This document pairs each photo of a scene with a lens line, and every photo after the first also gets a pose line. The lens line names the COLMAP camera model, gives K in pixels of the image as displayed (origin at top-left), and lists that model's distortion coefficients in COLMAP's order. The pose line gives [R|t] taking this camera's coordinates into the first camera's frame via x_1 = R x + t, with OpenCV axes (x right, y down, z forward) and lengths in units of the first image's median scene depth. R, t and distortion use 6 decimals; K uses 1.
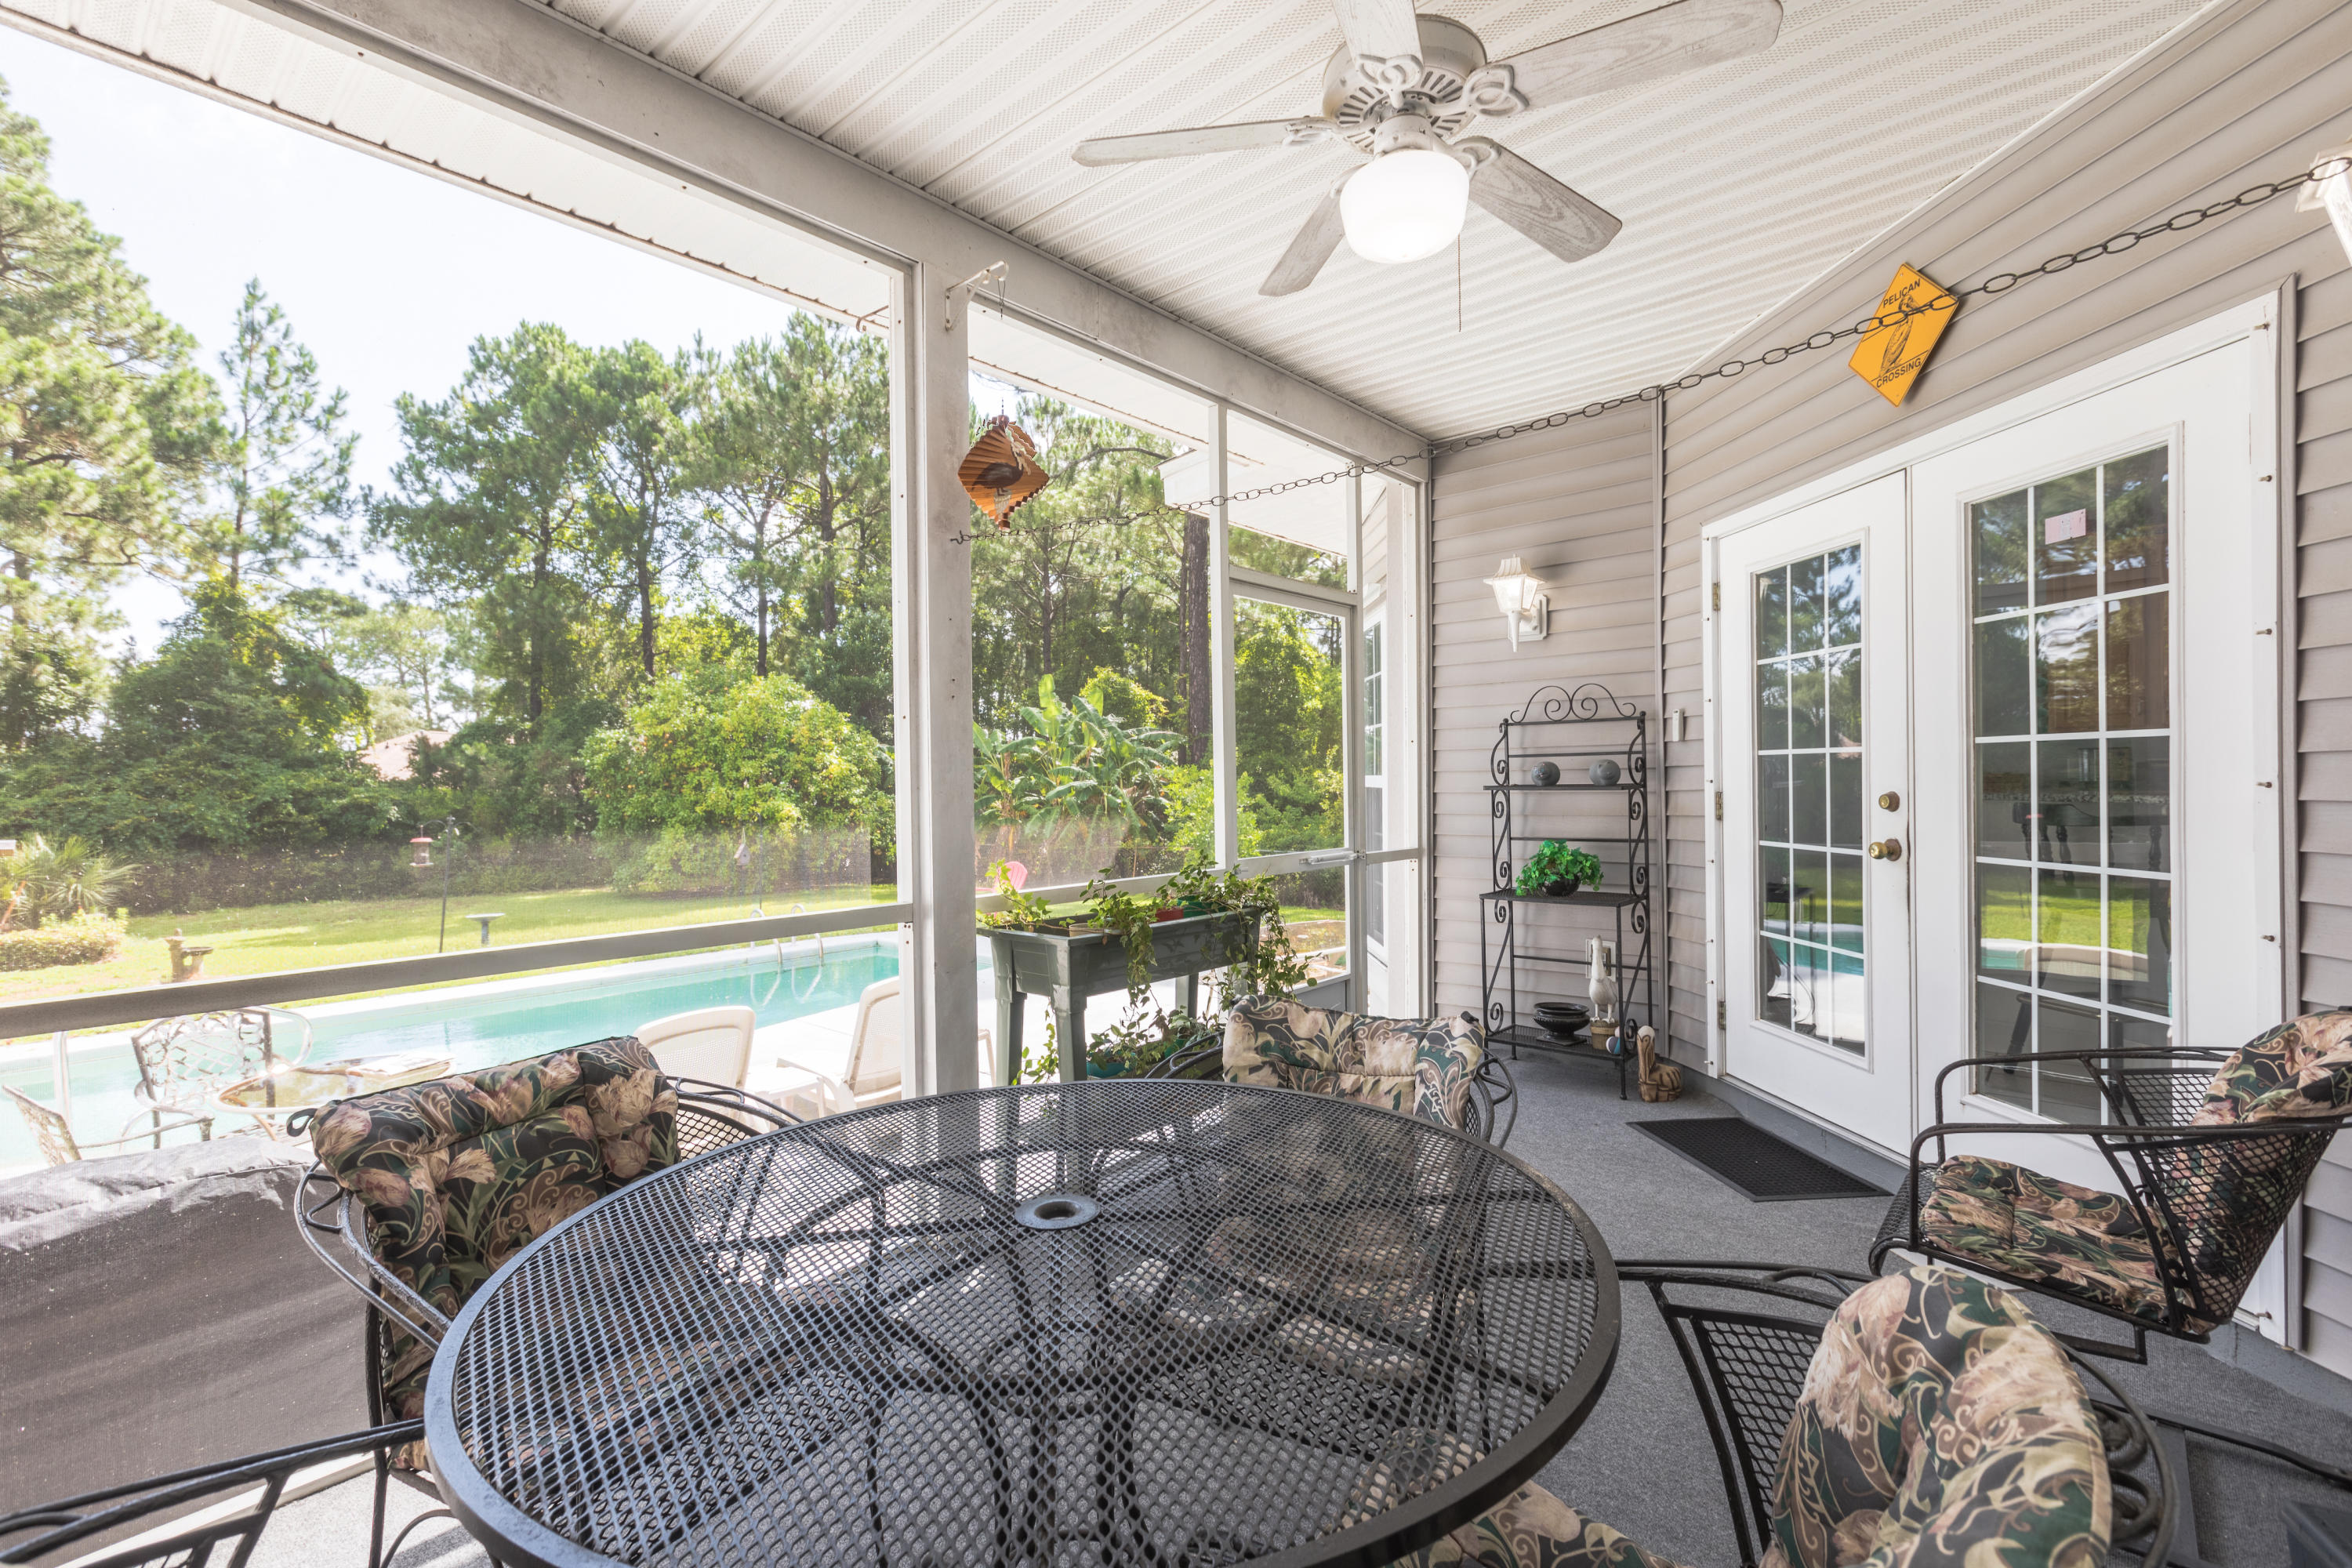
lens RADIAL K [[1048.4, 0, 1174.6], [0, 1048.4, 790.5], [0, 0, 1]] dist [-0.002007, -0.000484]
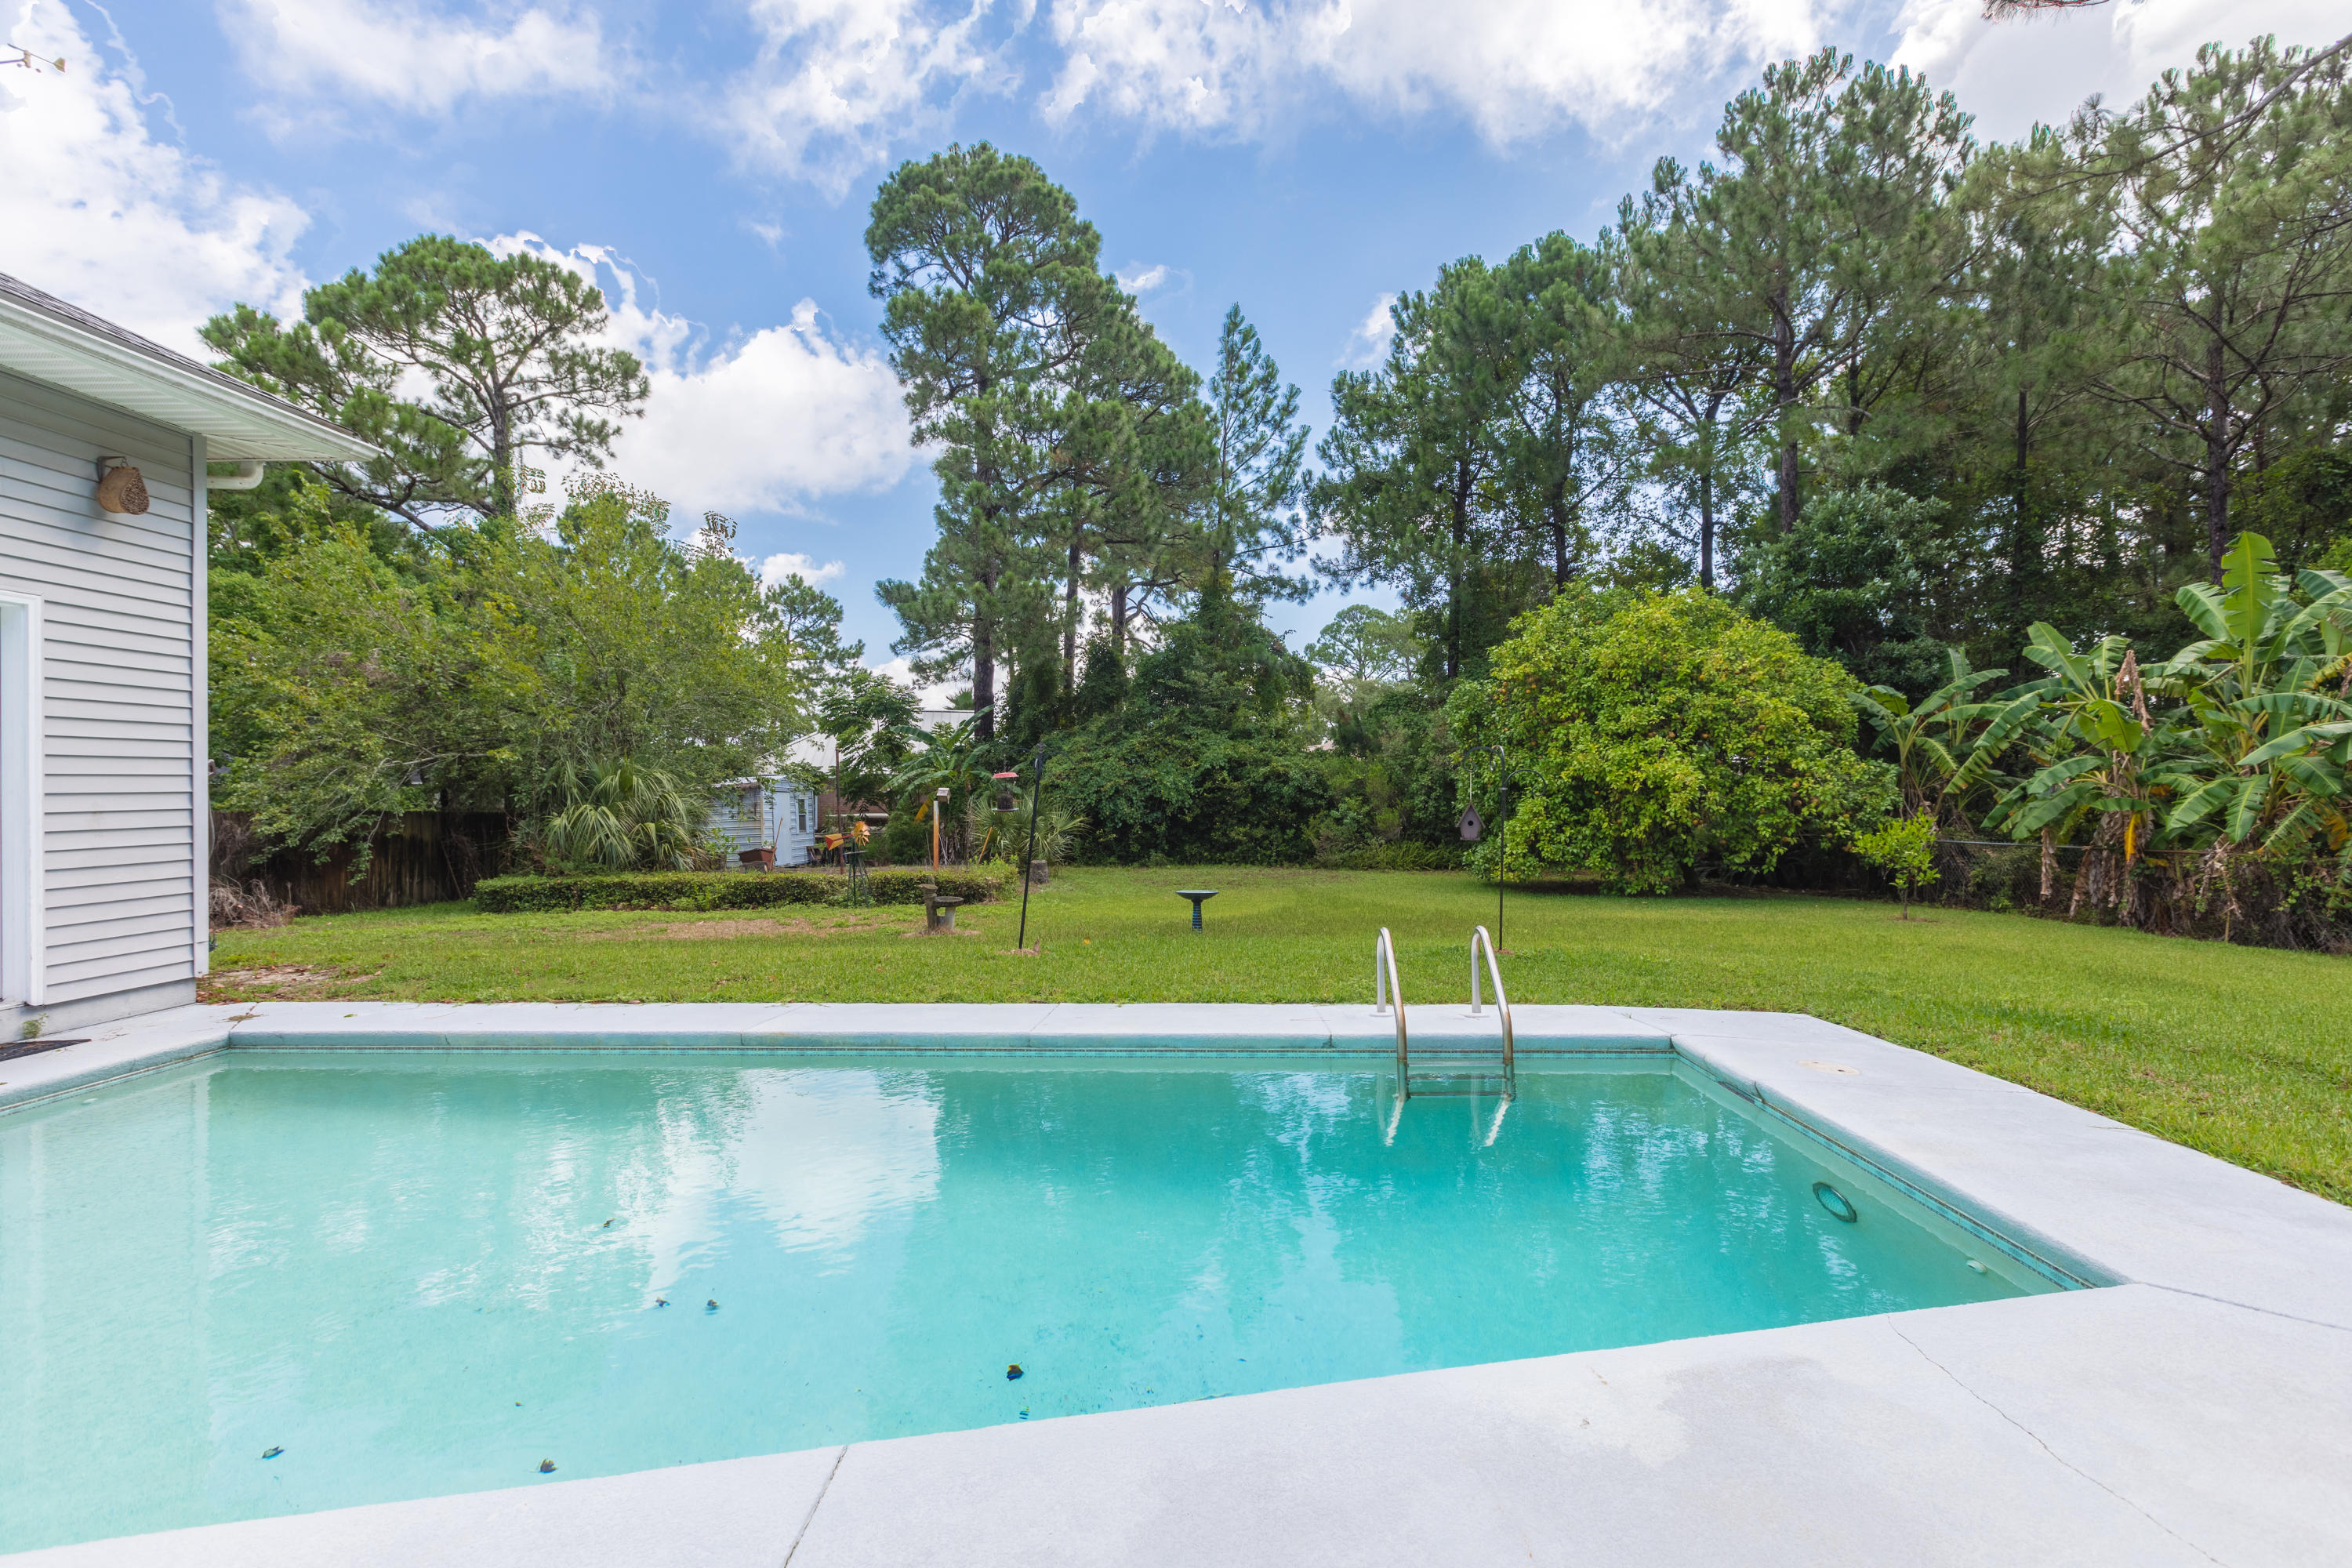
lens RADIAL K [[1048.4, 0, 1173.9], [0, 1048.4, 794.4], [0, 0, 1]] dist [-0.002007, -0.000484]
pose [[0.628053, 0.015061, -0.778025, -0.037506], [-0.007307, 0.999883, 0.013456, 0.018729], [0.778136, -0.002766, 0.628090, 0.243390]]
